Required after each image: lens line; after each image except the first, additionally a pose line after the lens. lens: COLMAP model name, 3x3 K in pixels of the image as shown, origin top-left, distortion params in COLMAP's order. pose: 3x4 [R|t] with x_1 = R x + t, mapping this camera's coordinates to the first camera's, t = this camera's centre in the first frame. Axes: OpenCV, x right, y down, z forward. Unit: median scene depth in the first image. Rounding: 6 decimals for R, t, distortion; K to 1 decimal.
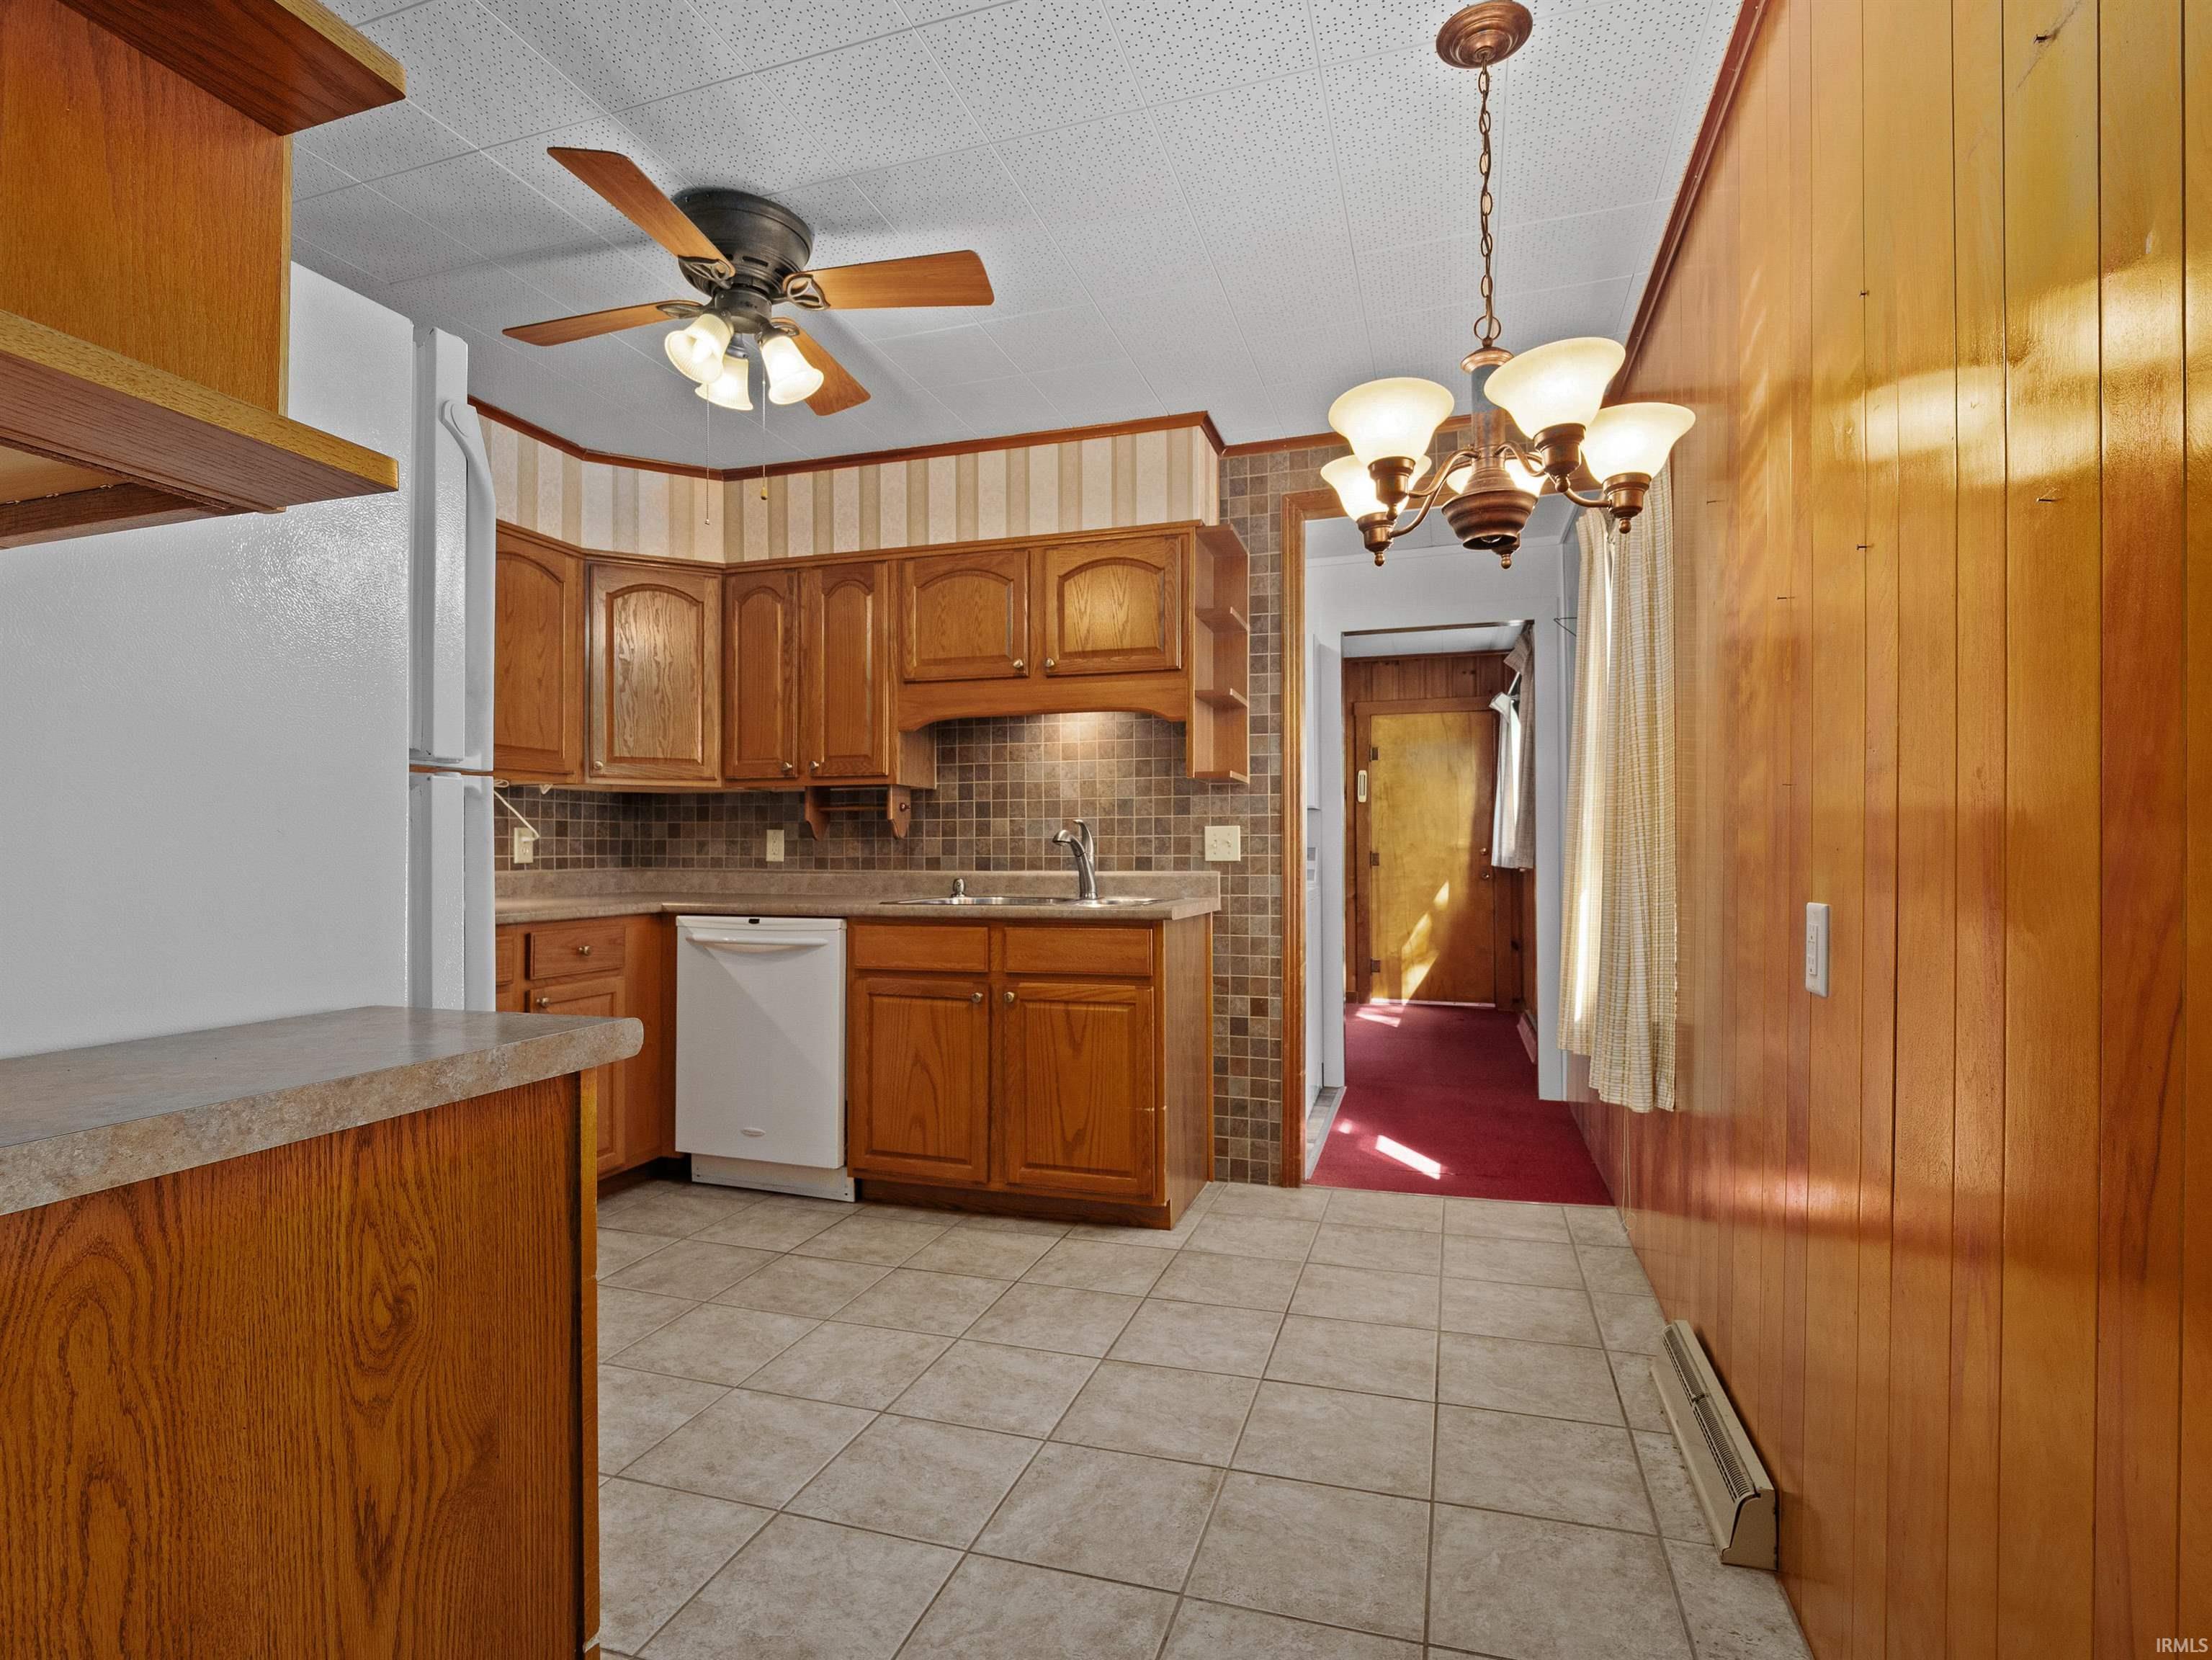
lens RADIAL K [[1076.9, 0, 1098.5], [0, 1076.9, 836.7], [0, 0, 1]] dist [-0.002664, -0.001178]
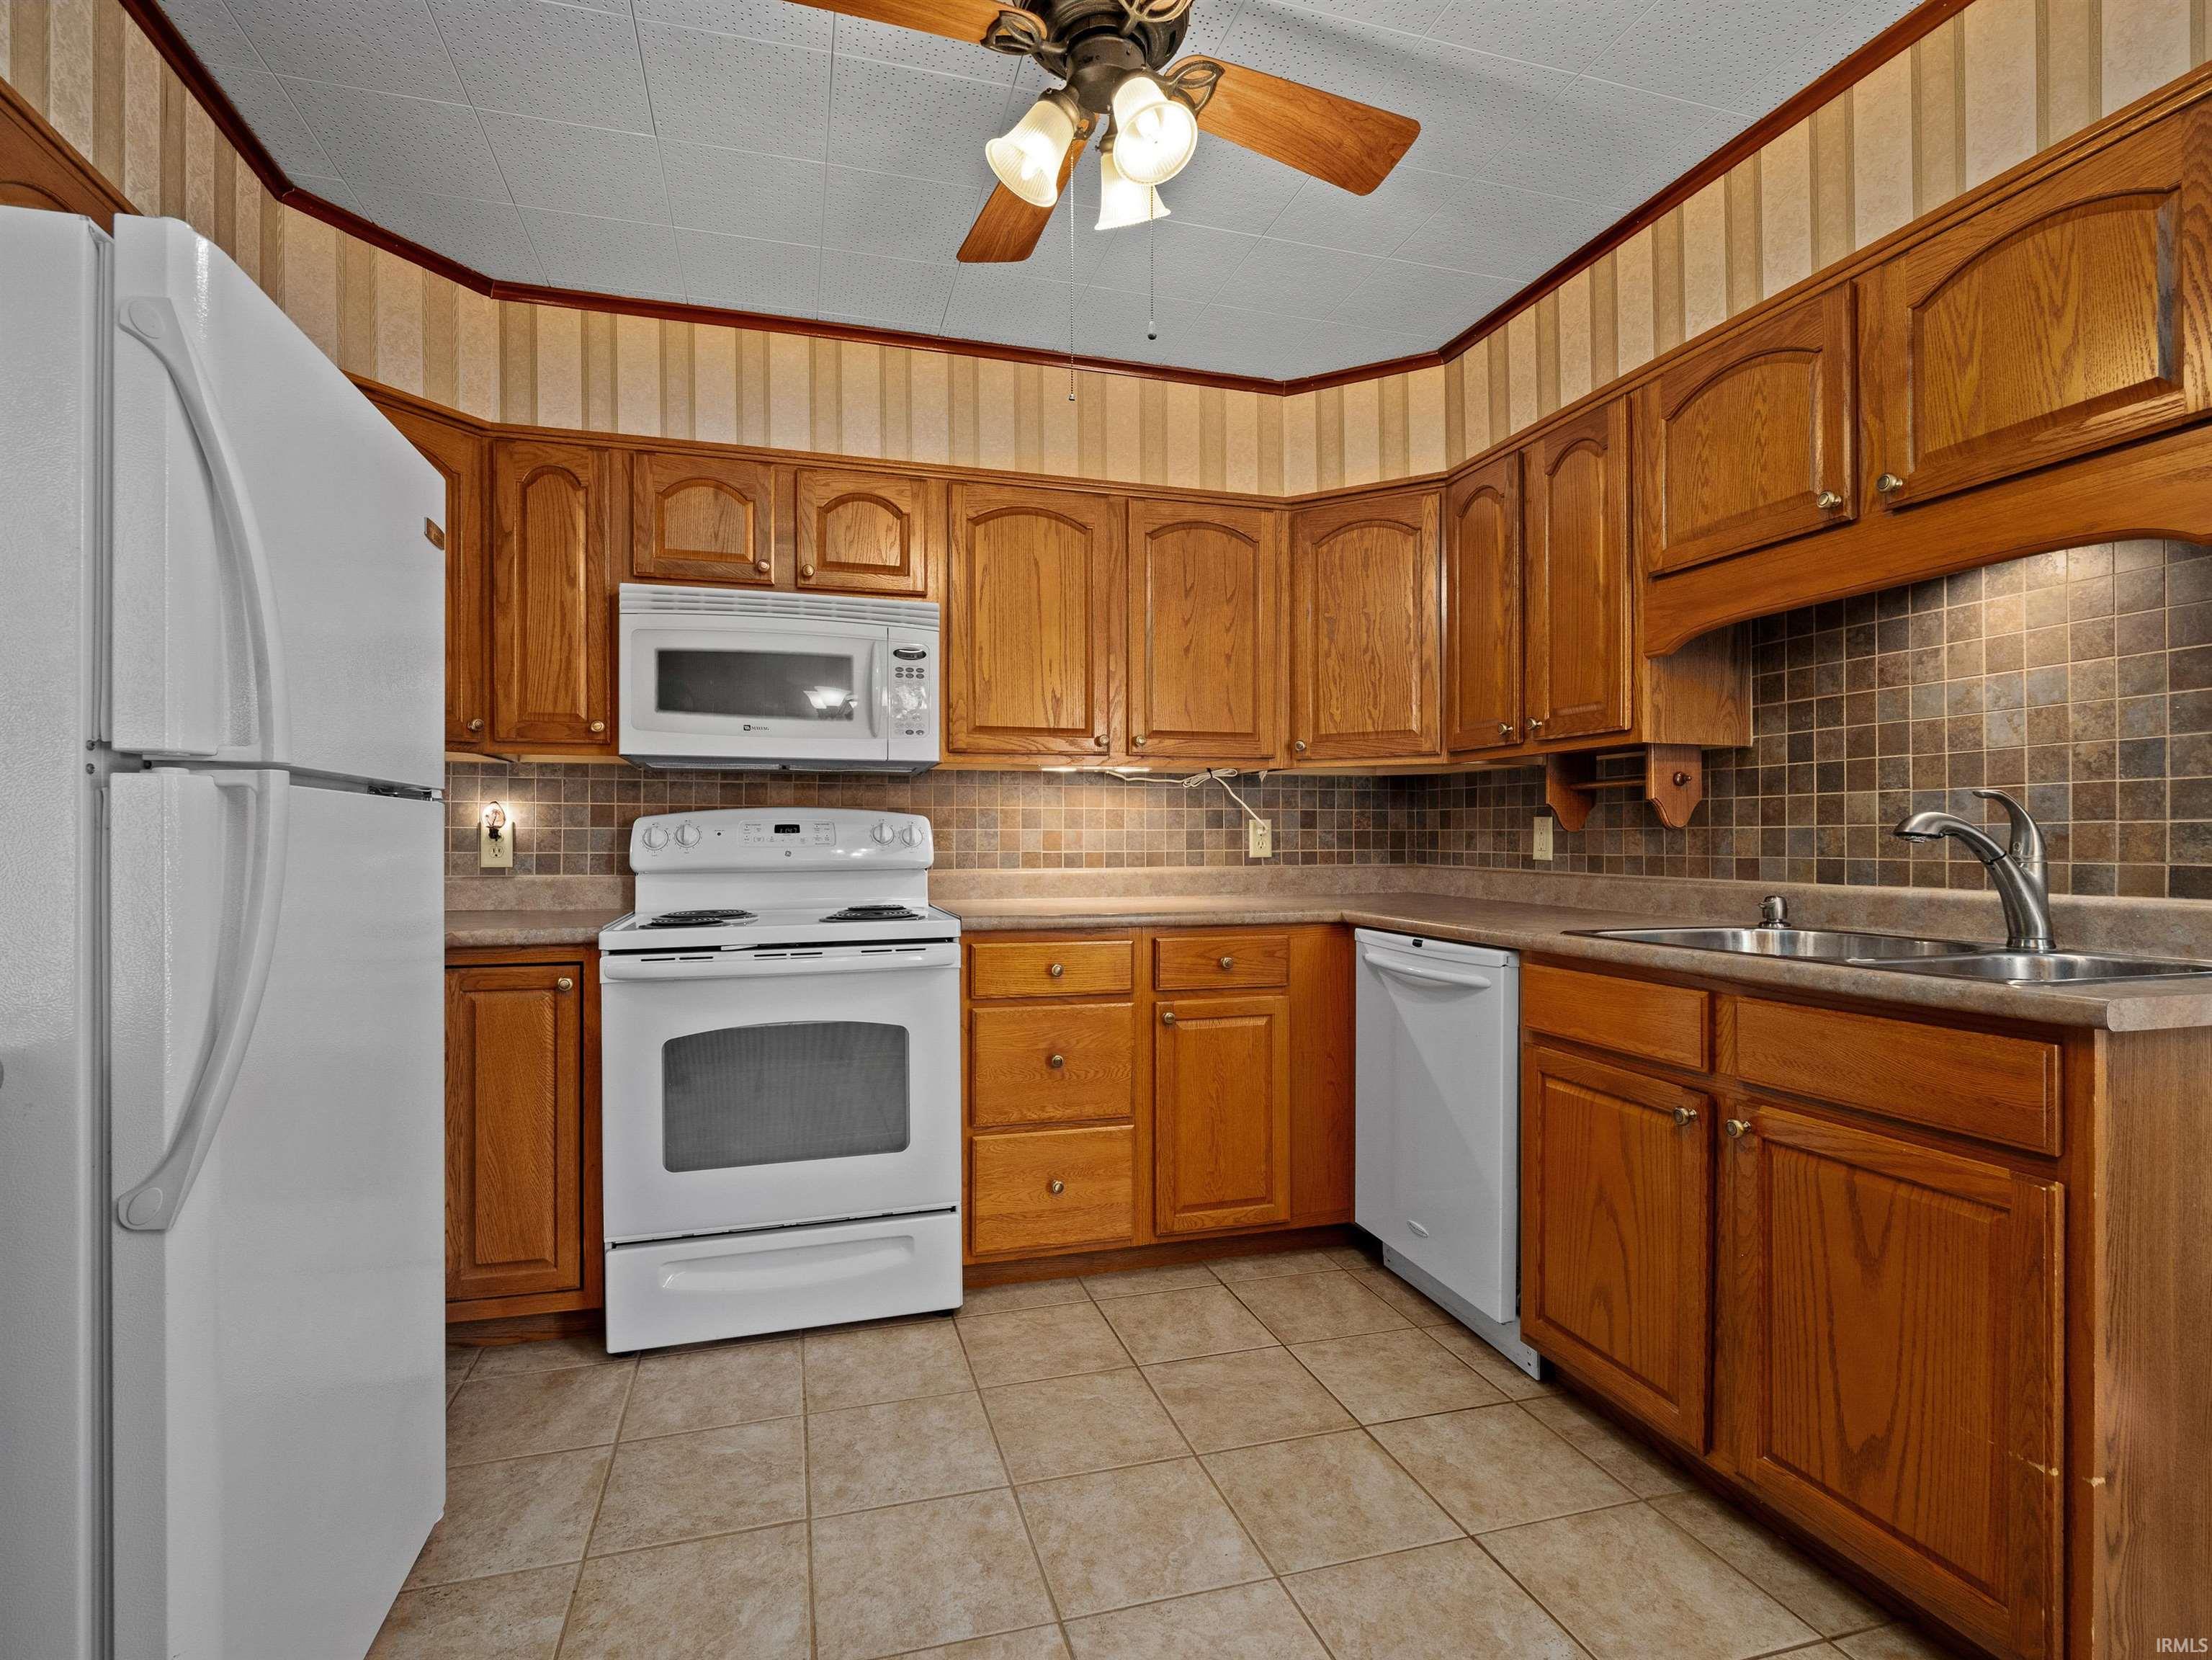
lens RADIAL K [[1076.9, 0, 1098.5], [0, 1076.9, 836.7], [0, 0, 1]] dist [-0.002664, -0.001178]
pose [[0.567509, 0.000067, -0.823367, 0.152855], [0.011478, 0.999902, 0.007992, -0.002614], [0.823287, -0.013986, 0.567452, 0.381919]]
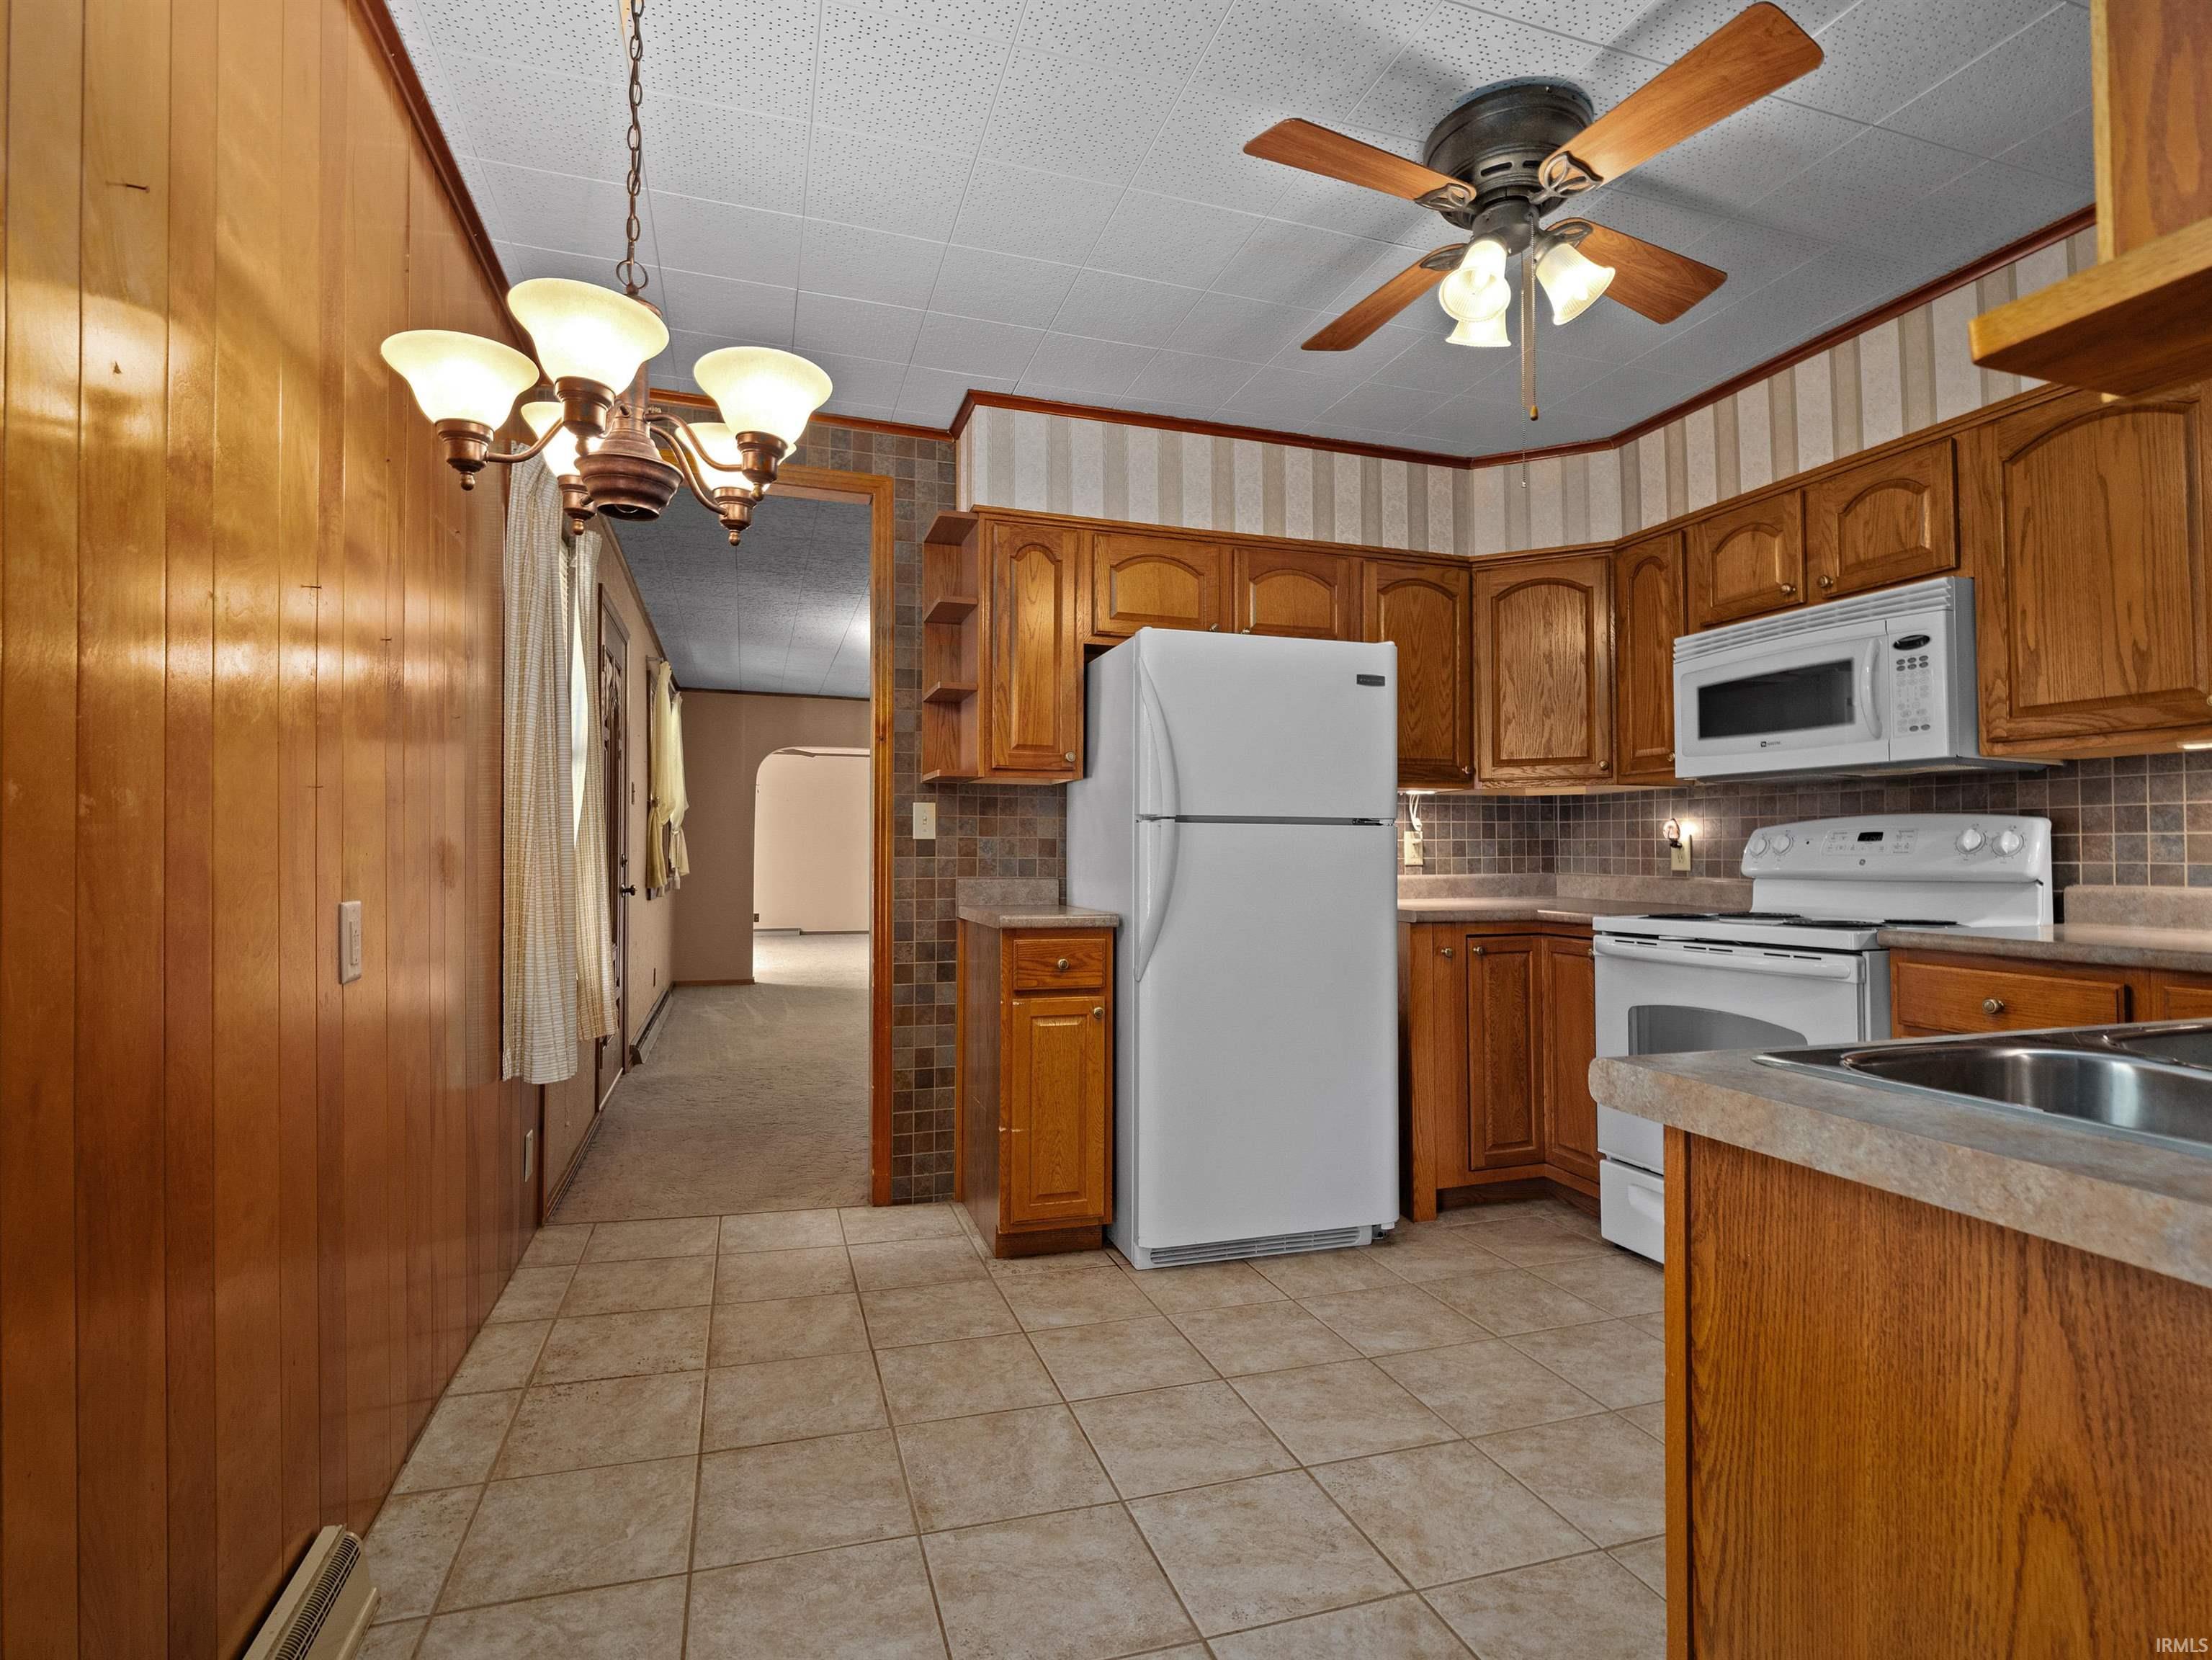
lens RADIAL K [[1120.6, 0, 1116.7], [0, 1120.6, 838.0], [0, 0, 1]] dist [-0.003048, -0.001438]
pose [[-0.803052, -0.009816, -0.595828, 0.287714], [0.006798, 0.999648, -0.025631, 0.013288], [0.595870, -0.024633, -0.802703, 0.970241]]
